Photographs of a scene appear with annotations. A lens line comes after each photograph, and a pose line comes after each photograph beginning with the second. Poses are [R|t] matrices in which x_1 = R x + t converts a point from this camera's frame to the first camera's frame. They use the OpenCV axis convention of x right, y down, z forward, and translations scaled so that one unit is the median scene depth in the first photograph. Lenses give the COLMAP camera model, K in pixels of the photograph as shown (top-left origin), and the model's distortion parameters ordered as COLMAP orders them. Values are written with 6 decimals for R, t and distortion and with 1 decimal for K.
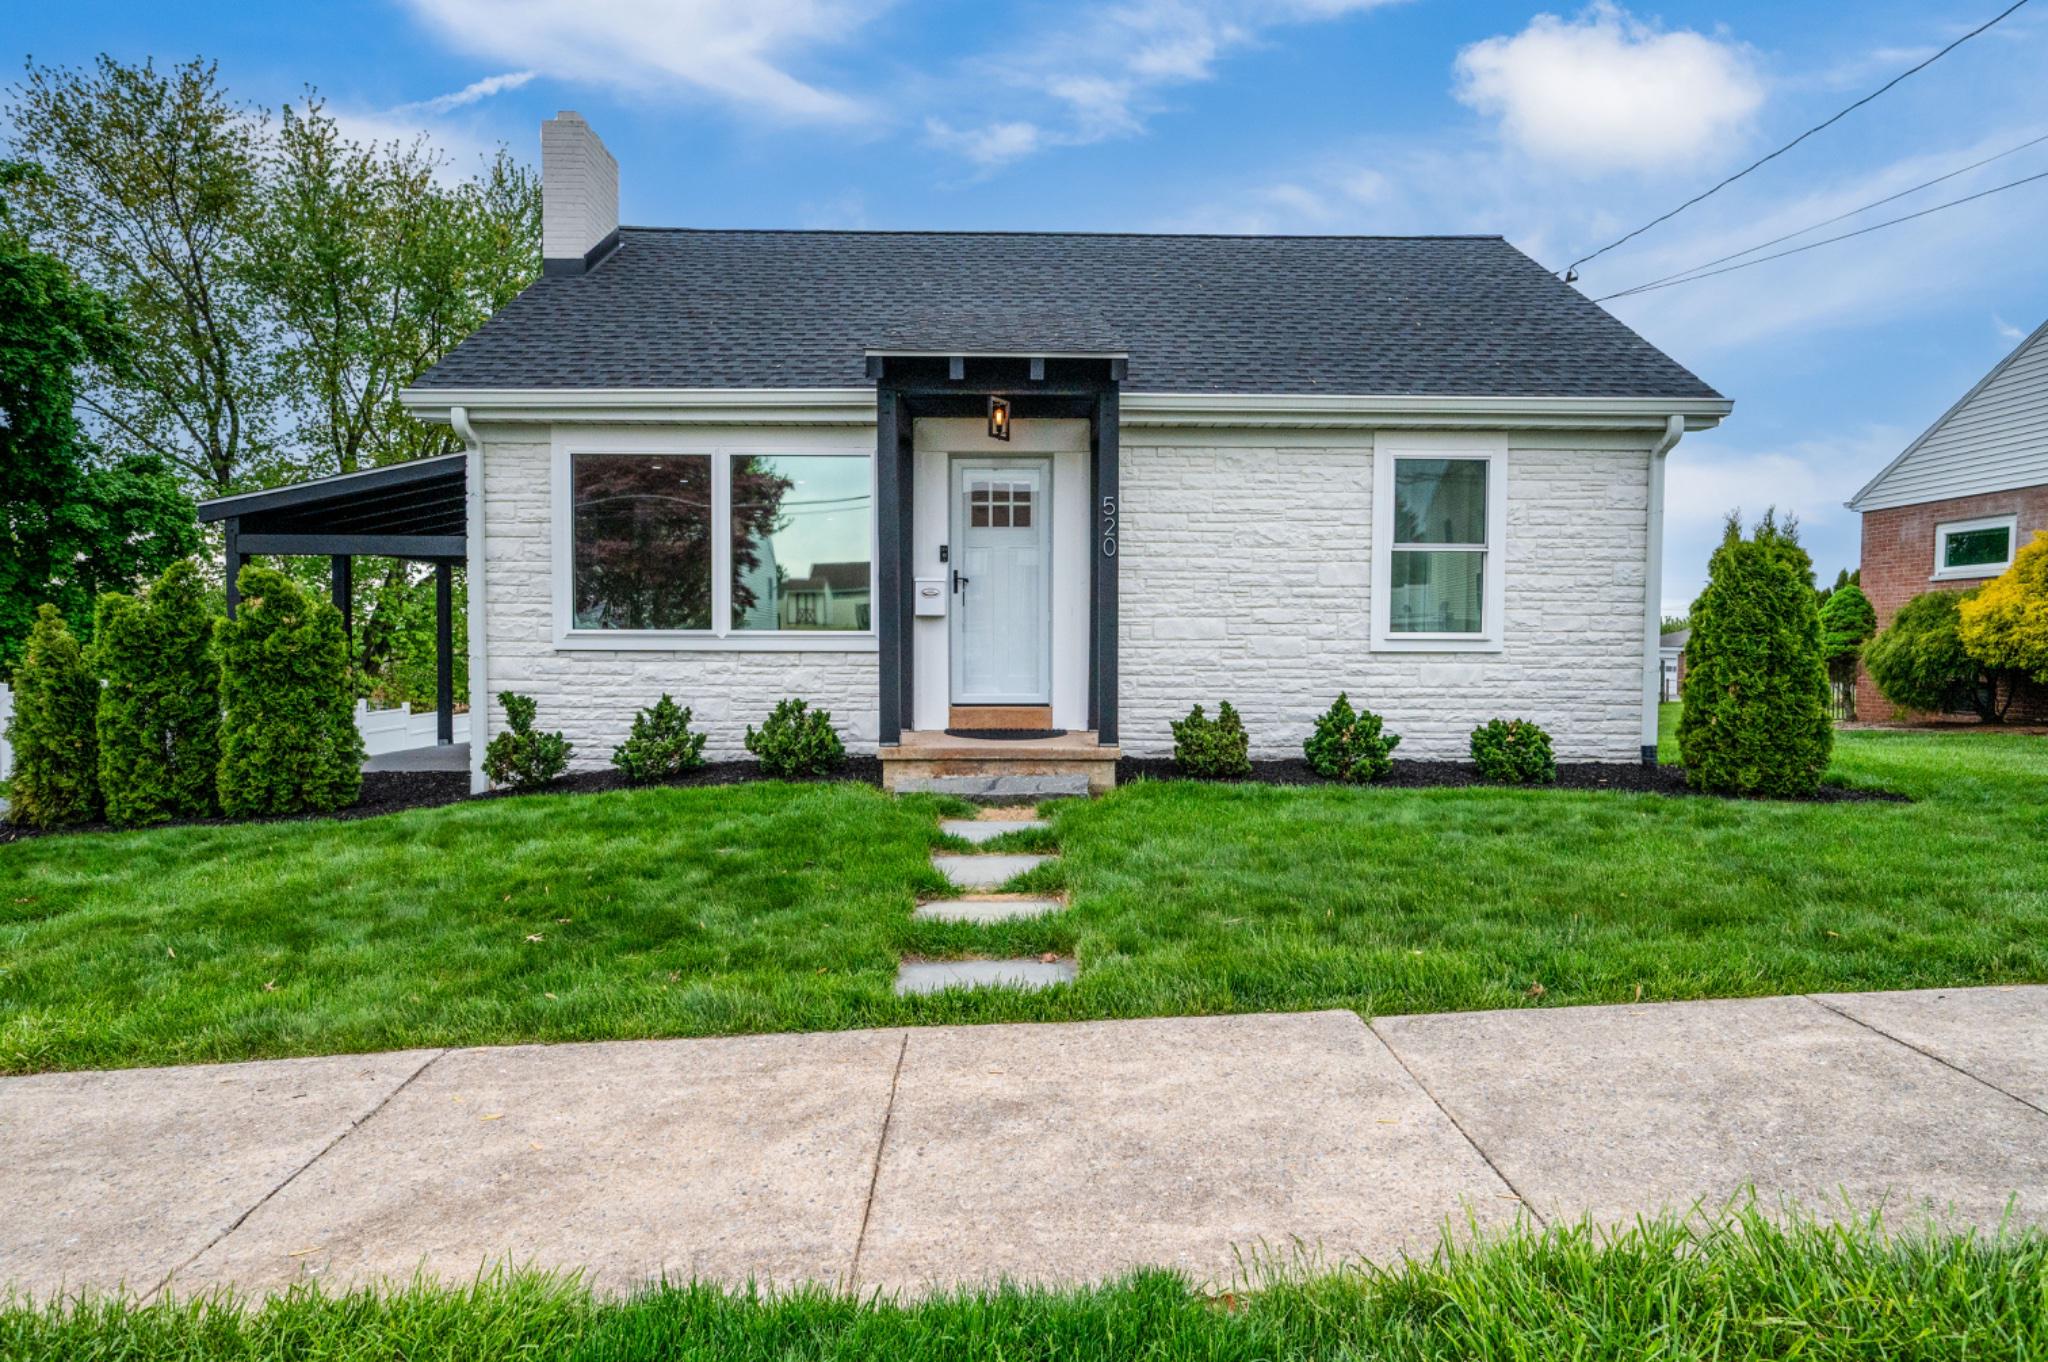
lens RADIAL K [[1193.4, 0, 1048.5], [0, 1193.4, 697.2], [0, 0, 1]] dist [0.004361, -0.000826]
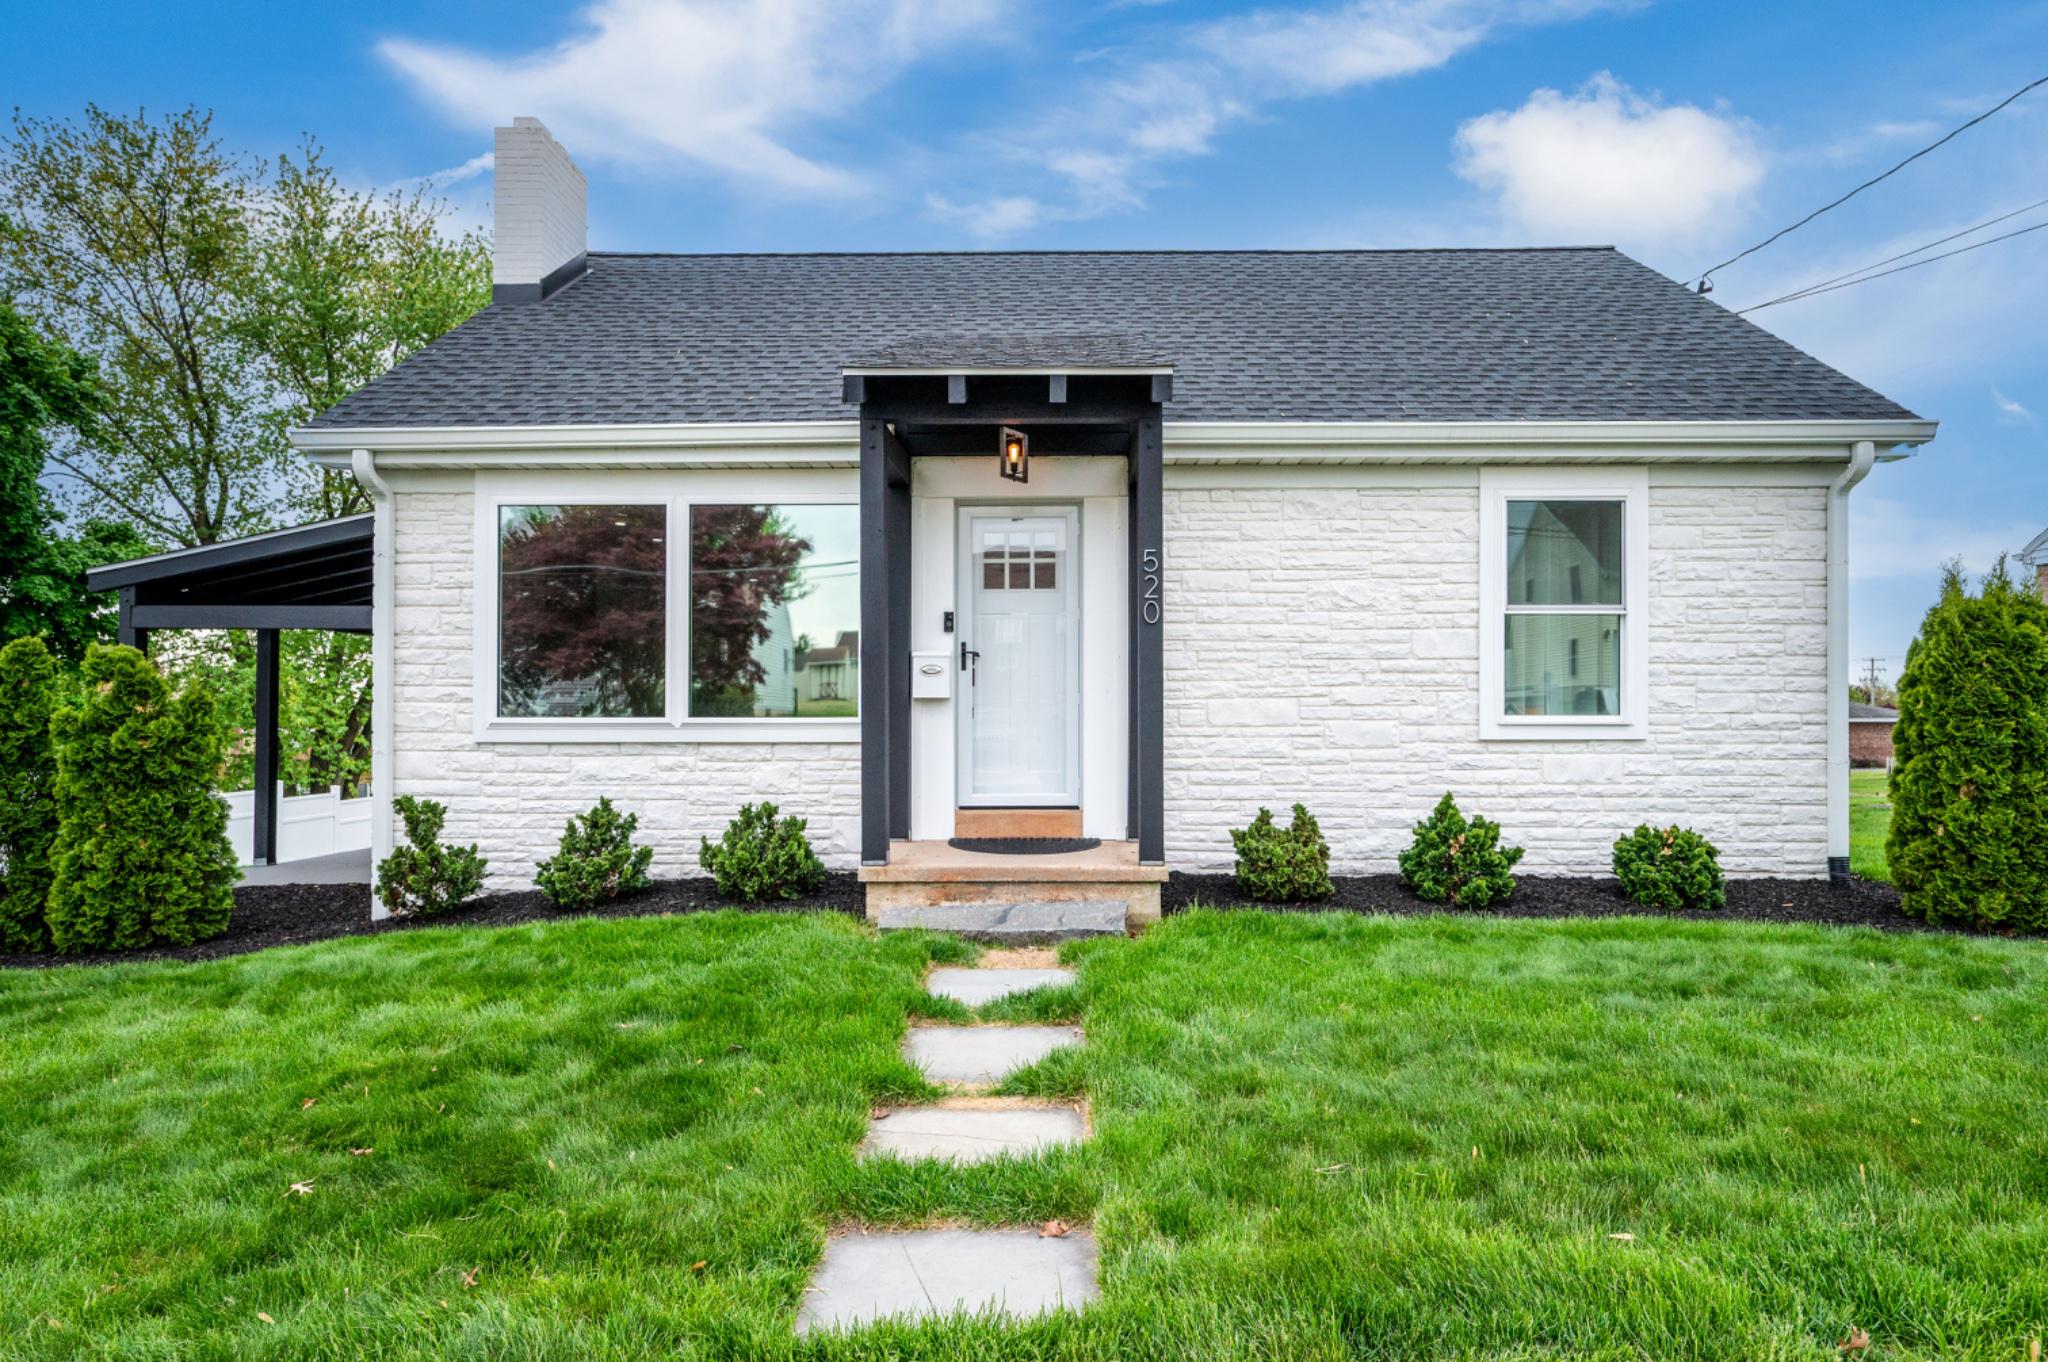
lens RADIAL K [[1229.9, 0, 1060.6], [0, 1229.9, 713.4], [0, 0, 1]] dist [0.006801, -0.000738]
pose [[0.999489, -0.005291, -0.031537, 0.014837], [0.003872, 0.998985, -0.044878, -0.020163], [0.031742, 0.044733, 0.998495, 0.168871]]
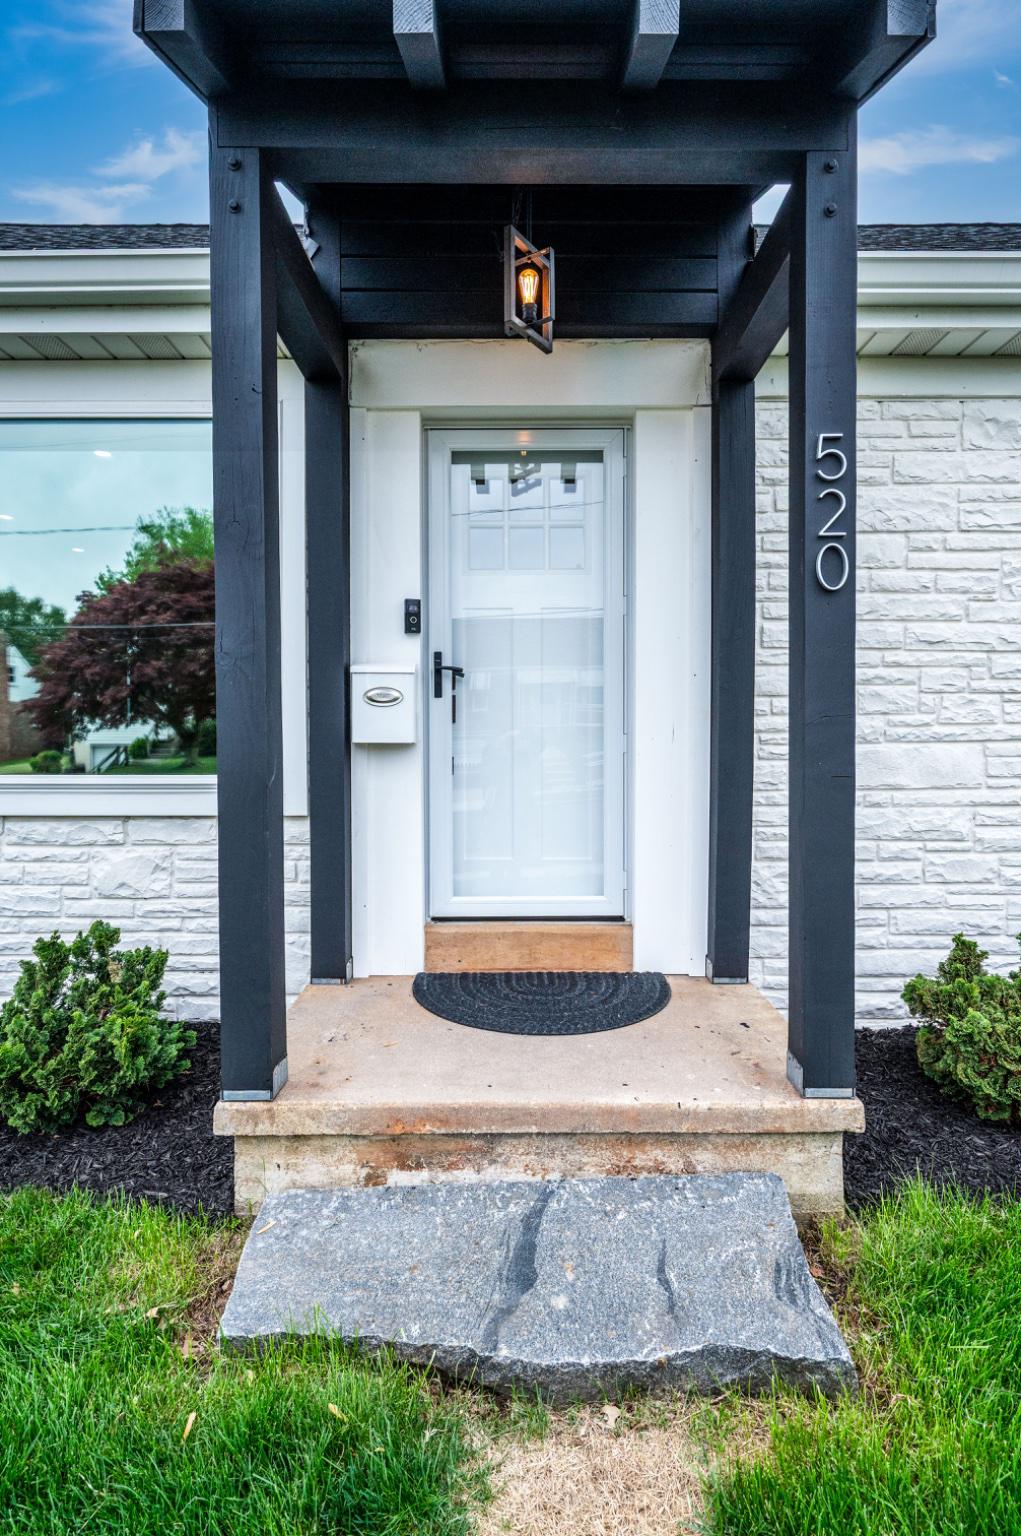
lens RADIAL K [[782.9, 0, 519.7], [0, 782.9, 761.7], [0, 0, 1]] dist [0.004136, 0.000216]
pose [[0.999915, -0.004109, -0.012407, -0.039728], [0.003957, 0.999918, -0.012182, -0.056597], [0.012456, 0.012131, 0.999849, 0.679984]]
